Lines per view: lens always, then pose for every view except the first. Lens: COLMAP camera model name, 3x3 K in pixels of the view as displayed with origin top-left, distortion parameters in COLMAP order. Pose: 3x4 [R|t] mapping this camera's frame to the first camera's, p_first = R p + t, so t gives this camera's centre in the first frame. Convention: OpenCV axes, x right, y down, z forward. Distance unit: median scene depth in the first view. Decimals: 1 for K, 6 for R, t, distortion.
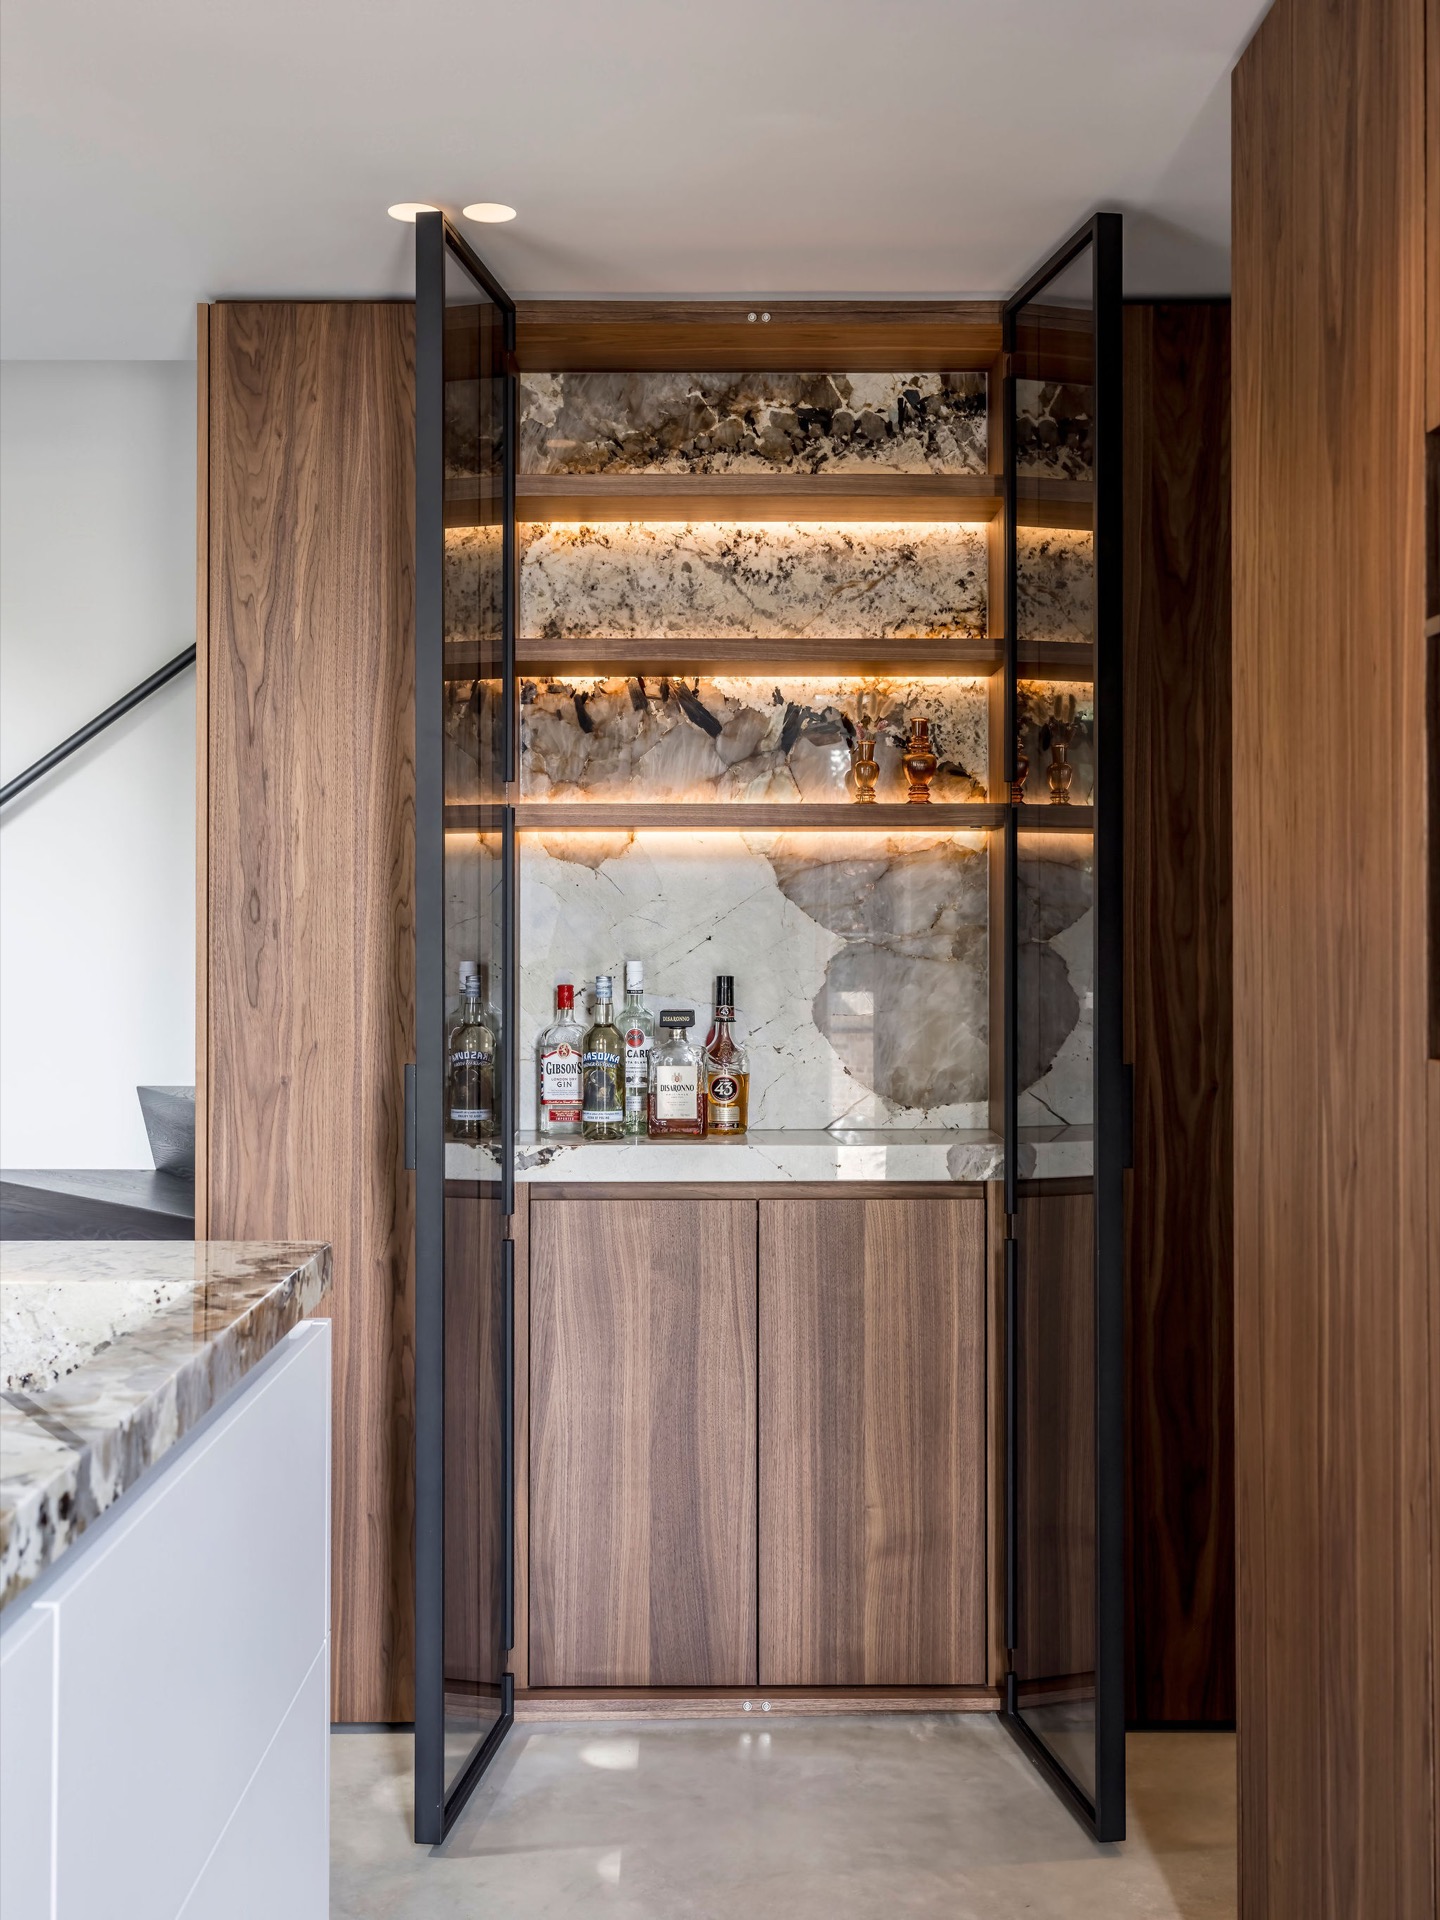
lens RADIAL K [[2045.9, 0, 697.0], [0, 2045.9, 904.8], [0, 0, 1]] dist [-0.052149, 0.000000]
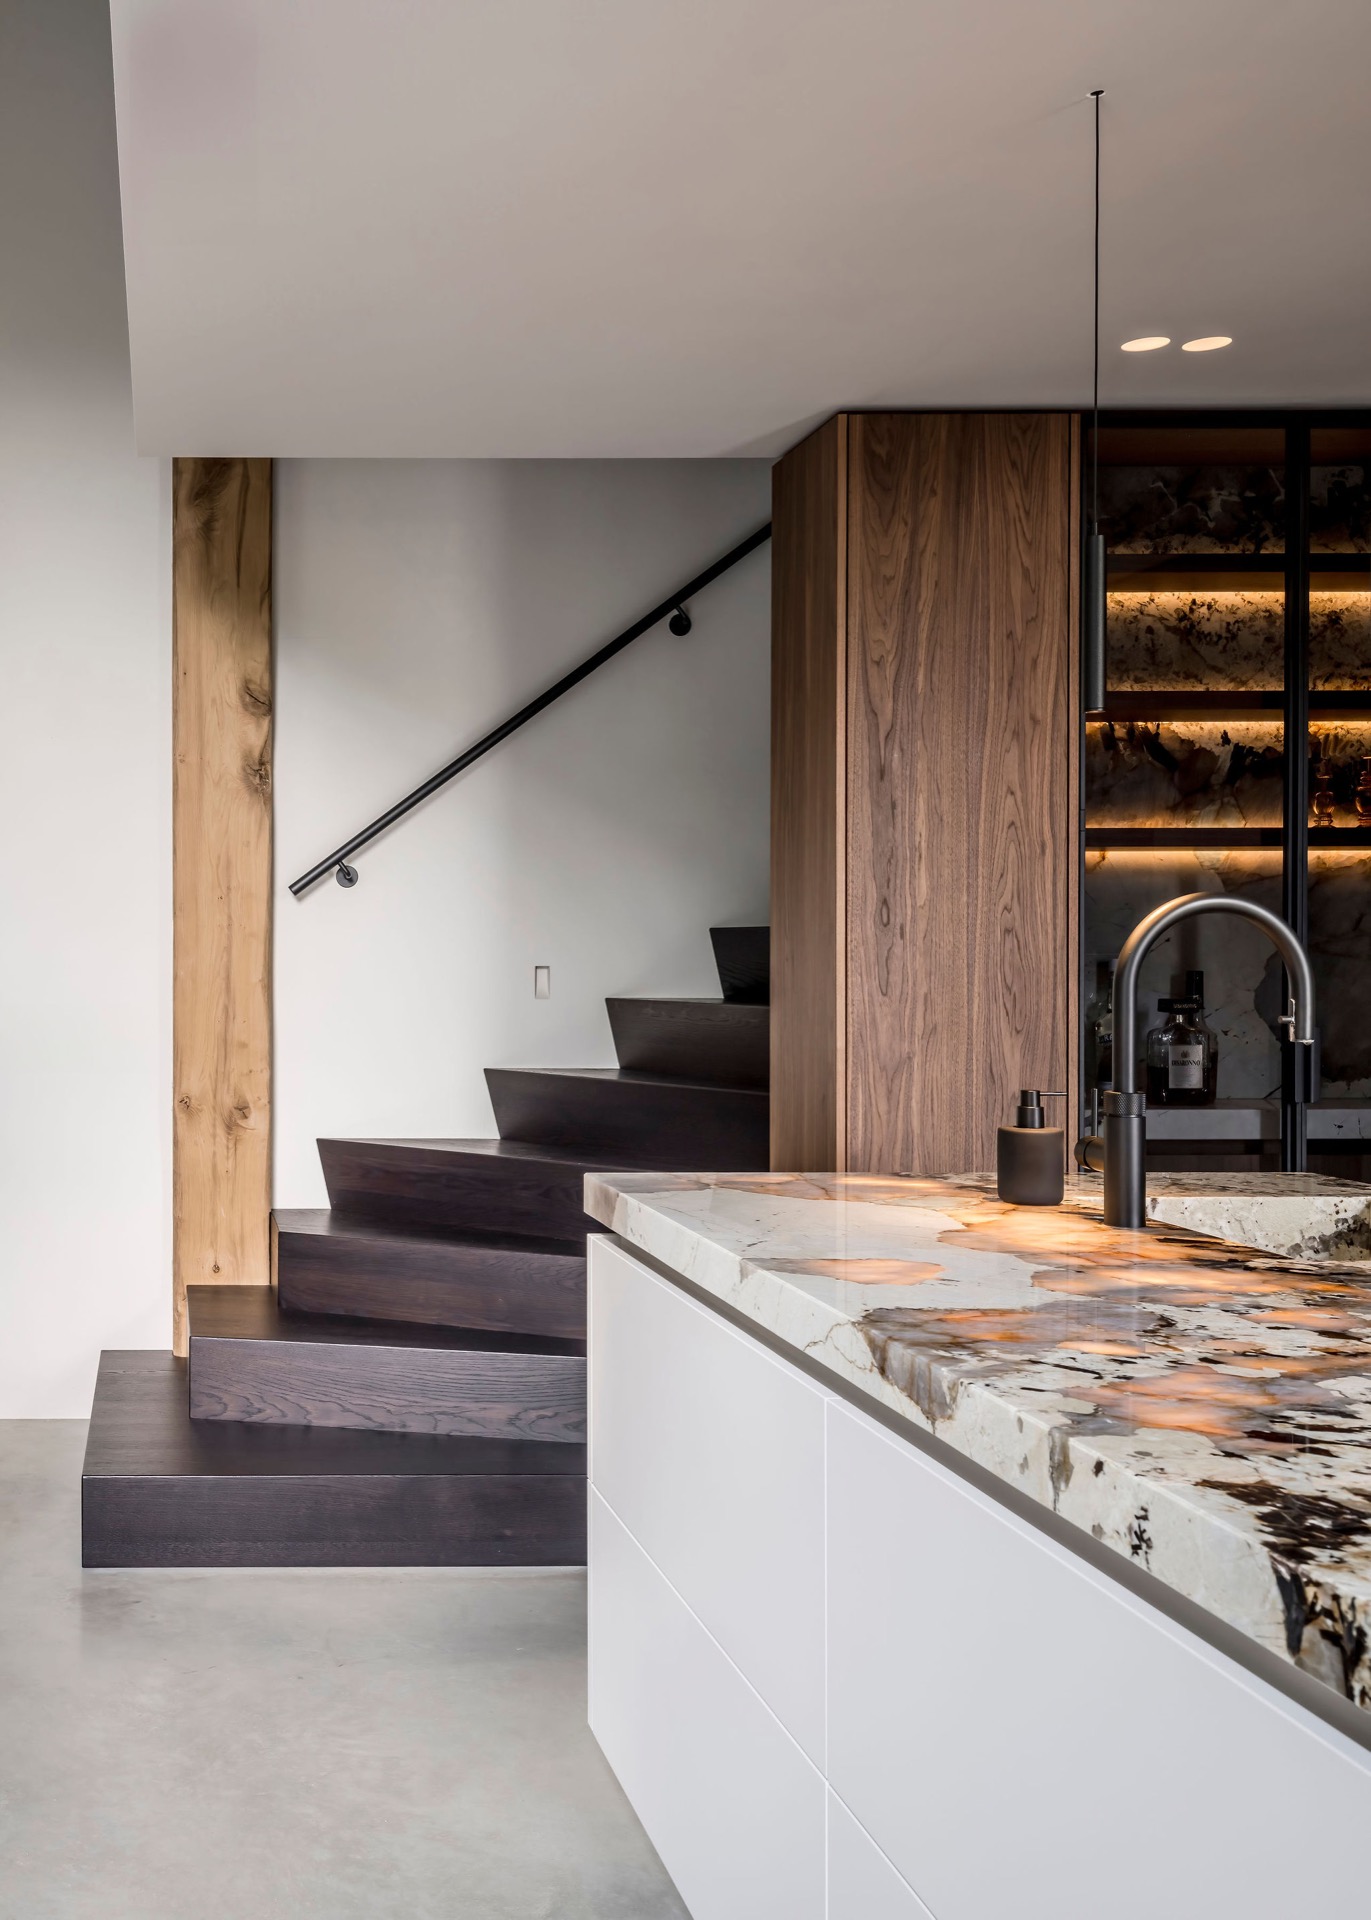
lens RADIAL K [[1840.3, 0, 463.6], [0, 1840.3, 941.7], [0, 0, 1]] dist [0.024251, 0.000000]
pose [[0.999999, -0.001169, -0.000068, -0.468127], [0.001170, 0.999927, 0.012067, 0.004443], [0.000054, -0.012067, 0.999927, -0.100149]]
